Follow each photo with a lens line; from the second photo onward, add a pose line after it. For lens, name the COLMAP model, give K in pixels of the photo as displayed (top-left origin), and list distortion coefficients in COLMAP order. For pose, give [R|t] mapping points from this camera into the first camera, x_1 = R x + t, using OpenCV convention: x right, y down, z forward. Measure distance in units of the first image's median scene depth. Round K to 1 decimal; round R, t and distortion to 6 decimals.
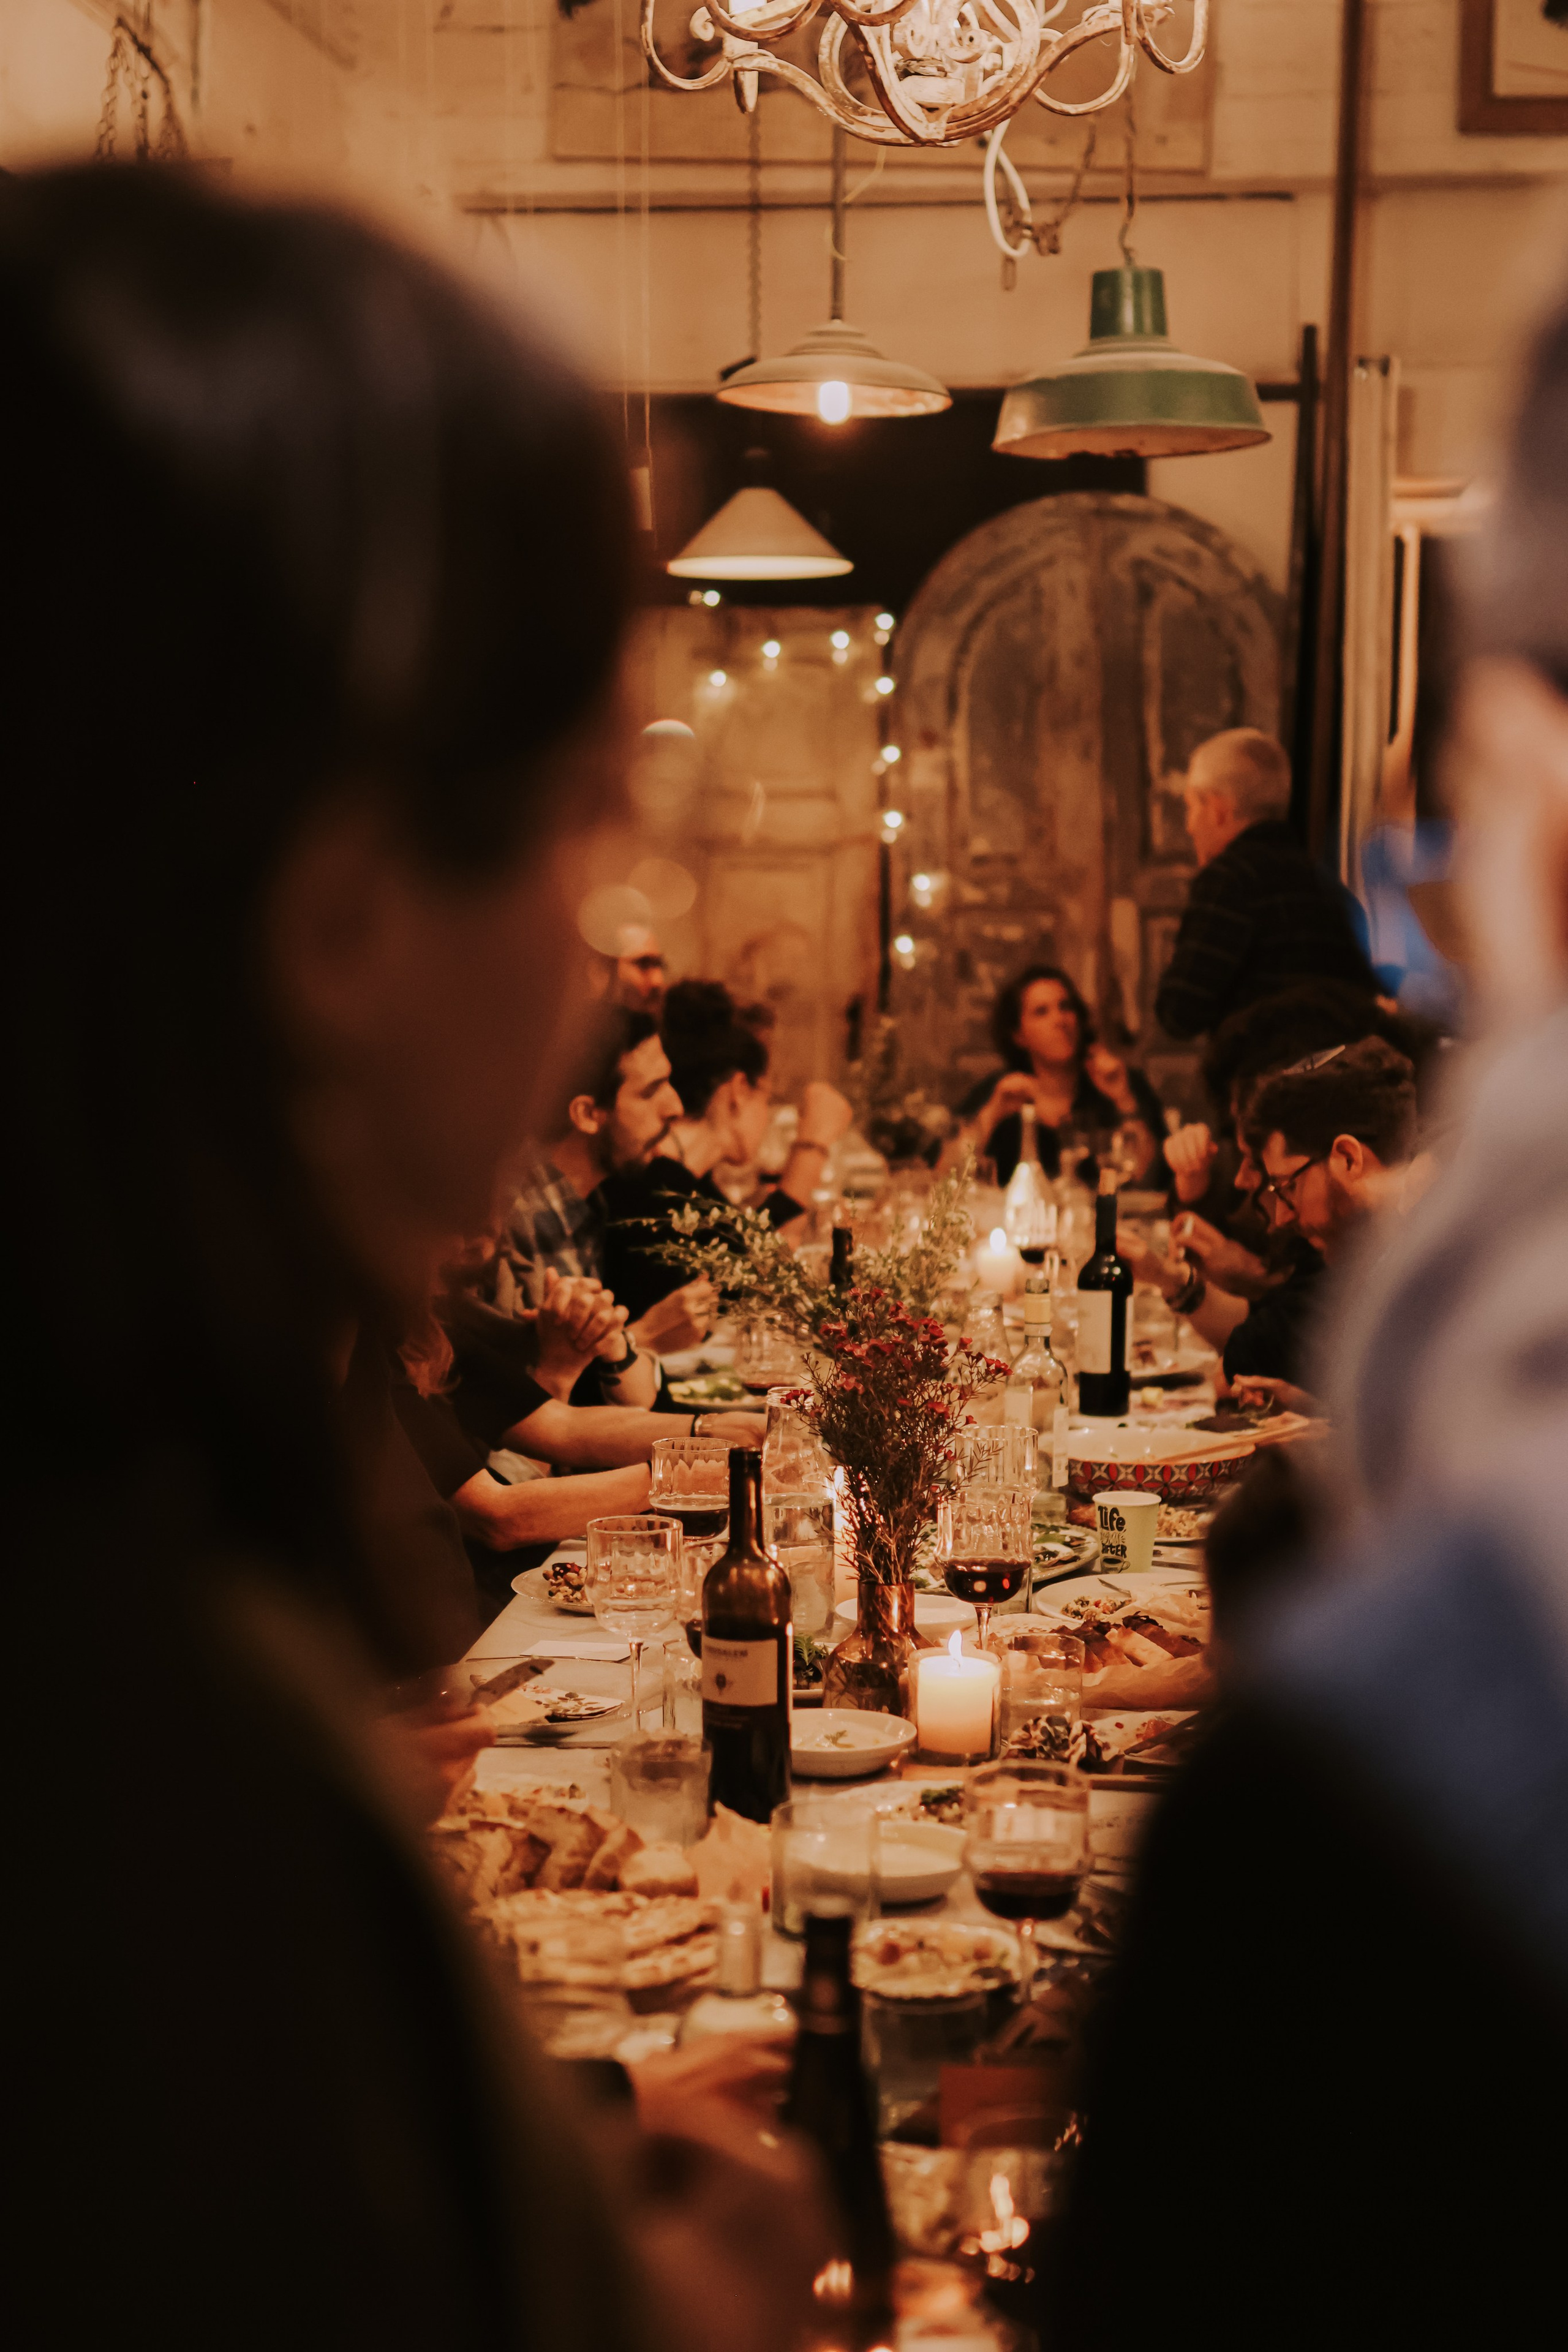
lens RADIAL K [[3839.0, 0, 784.0], [0, 3839.0, 1176.0], [0, 0, 1]] dist [-0.060136, 0.209523]
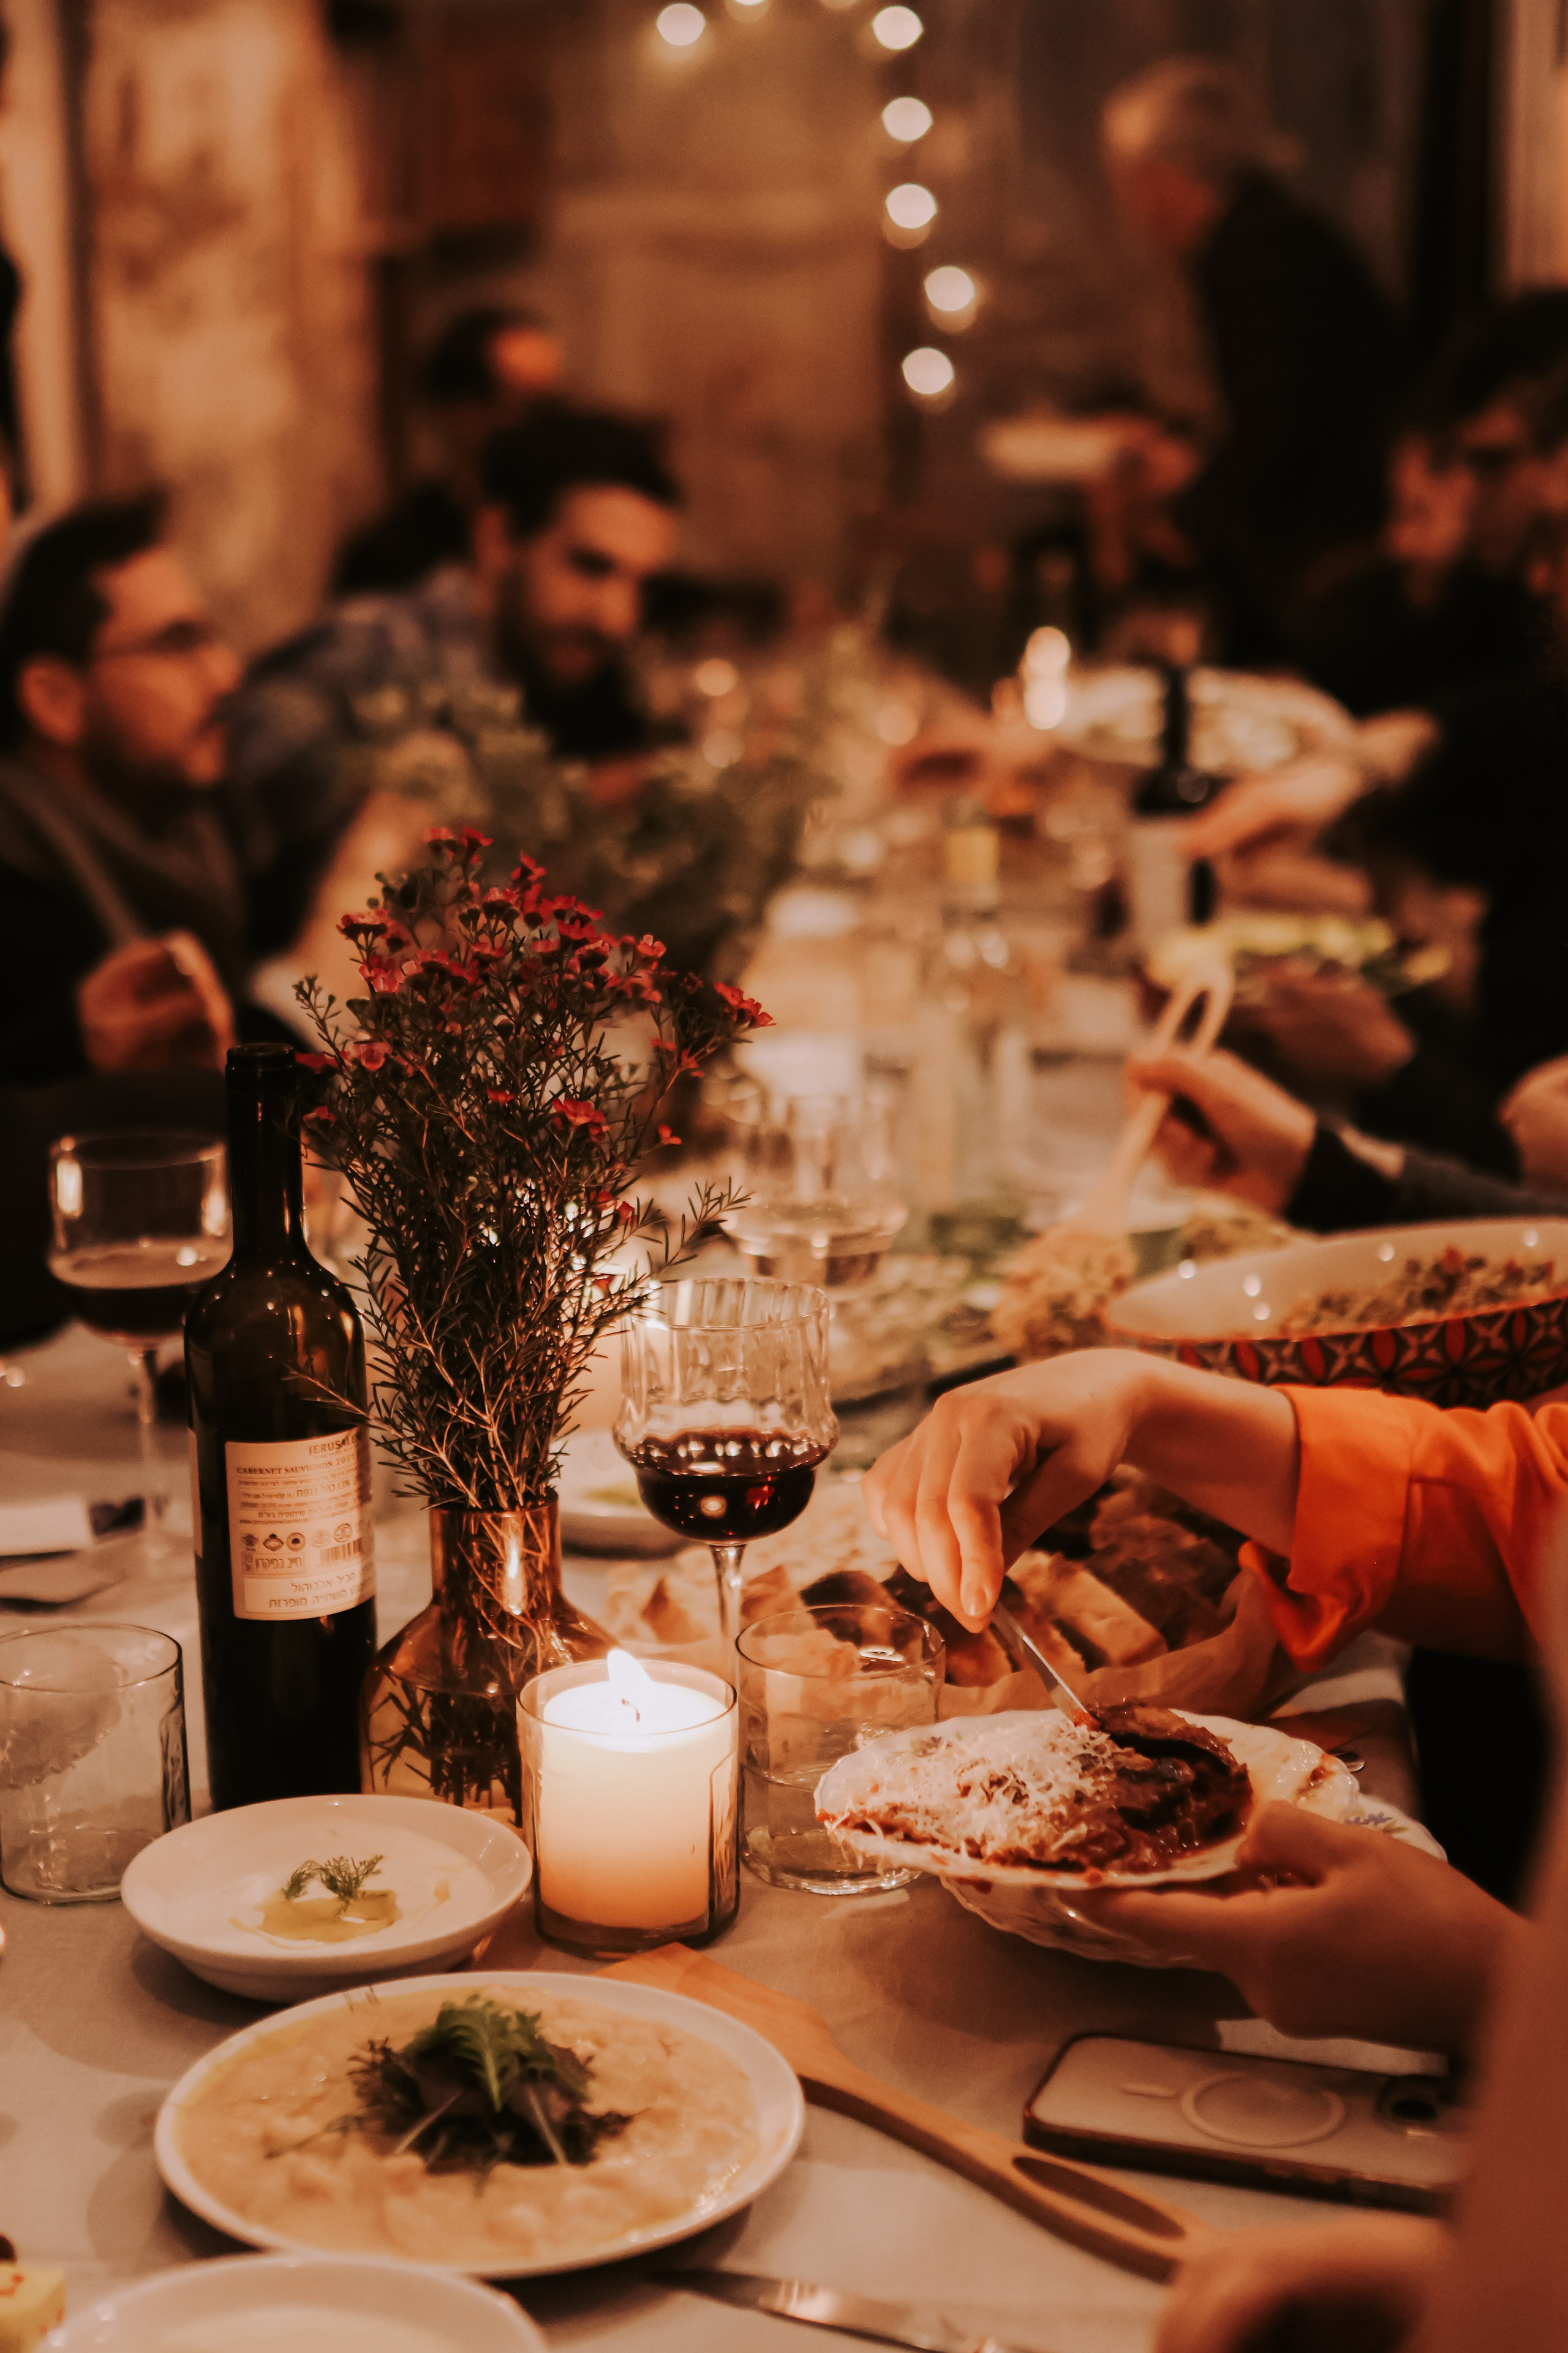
lens RADIAL K [[3804.6, 0, 784.0], [0, 3804.6, 1176.5], [0, 0, 1]] dist [-0.059510, 0.108950]
pose [[0.999231, -0.011072, -0.037606, 0.030797], [0.015659, 0.992167, 0.123937, 0.005991], [0.035940, -0.124430, 0.991577, 0.230039]]
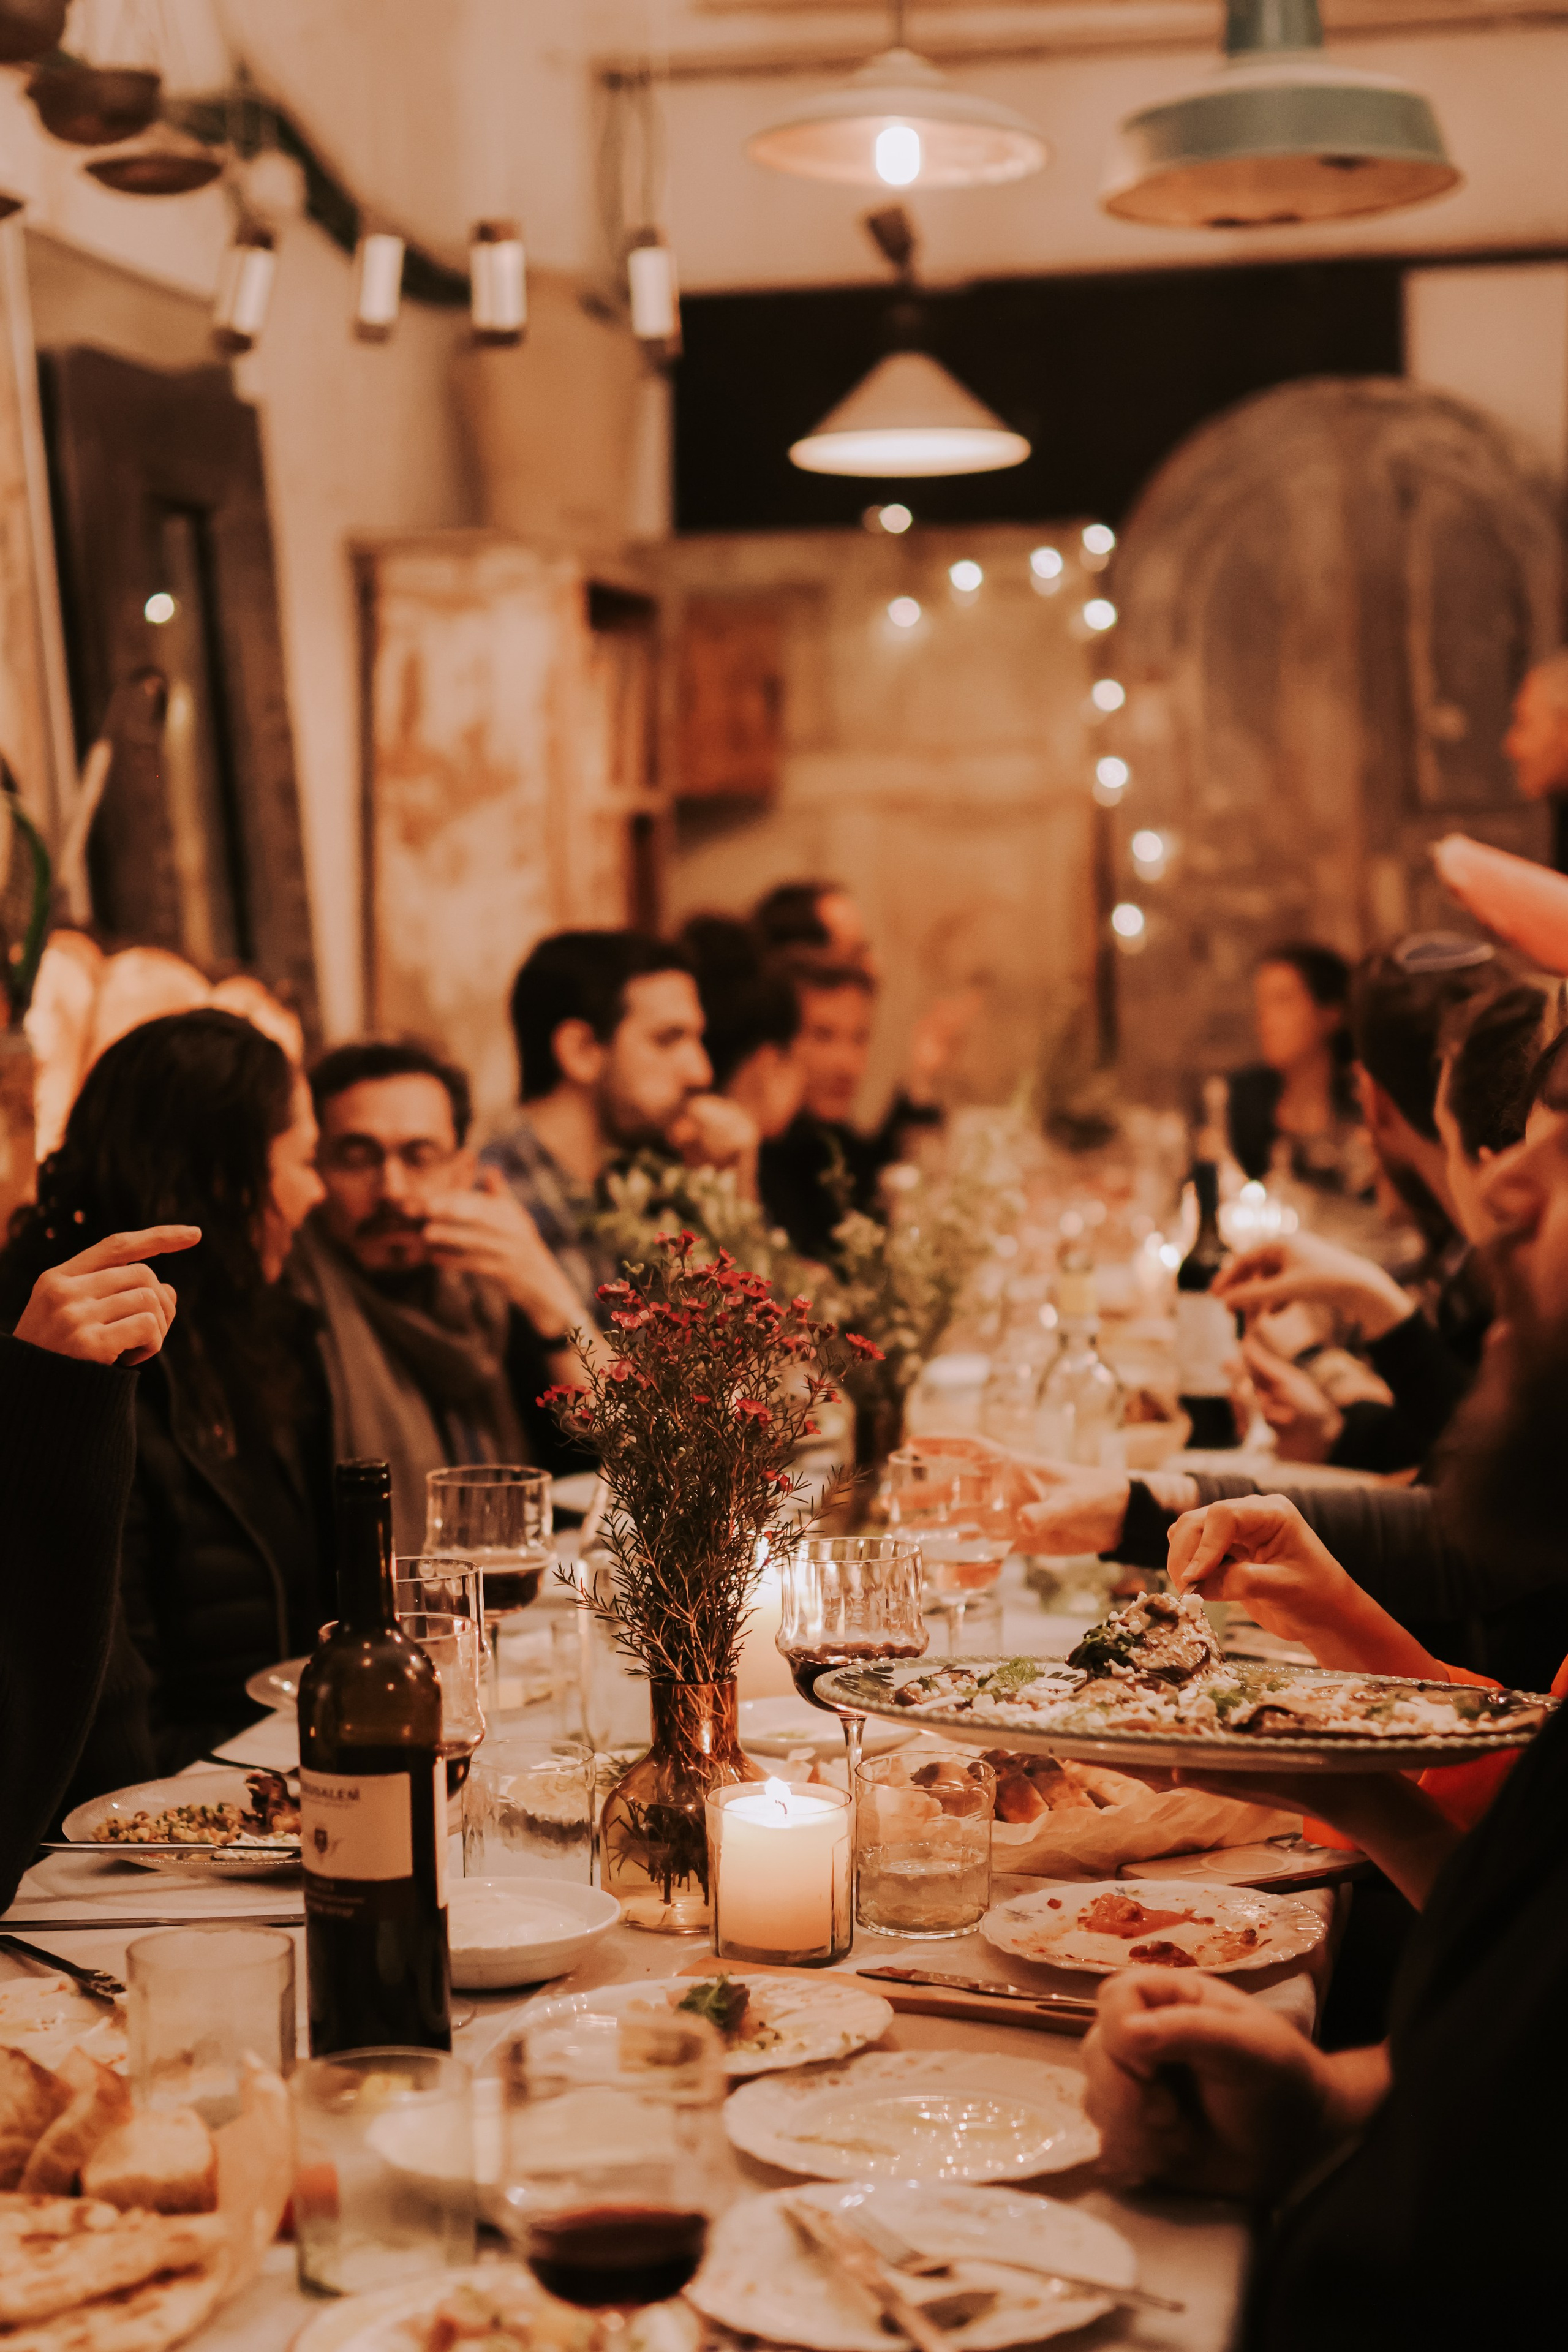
lens RADIAL K [[3940.6, 0, 784.0], [0, 3940.6, 1176.0], [0, 0, 1]] dist [-0.073990, -0.003481]
pose [[0.994932, -0.011609, -0.099874, 0.043905], [0.009627, 0.999748, -0.020299, 0.013794], [0.100084, 0.019235, 0.994793, 0.135414]]
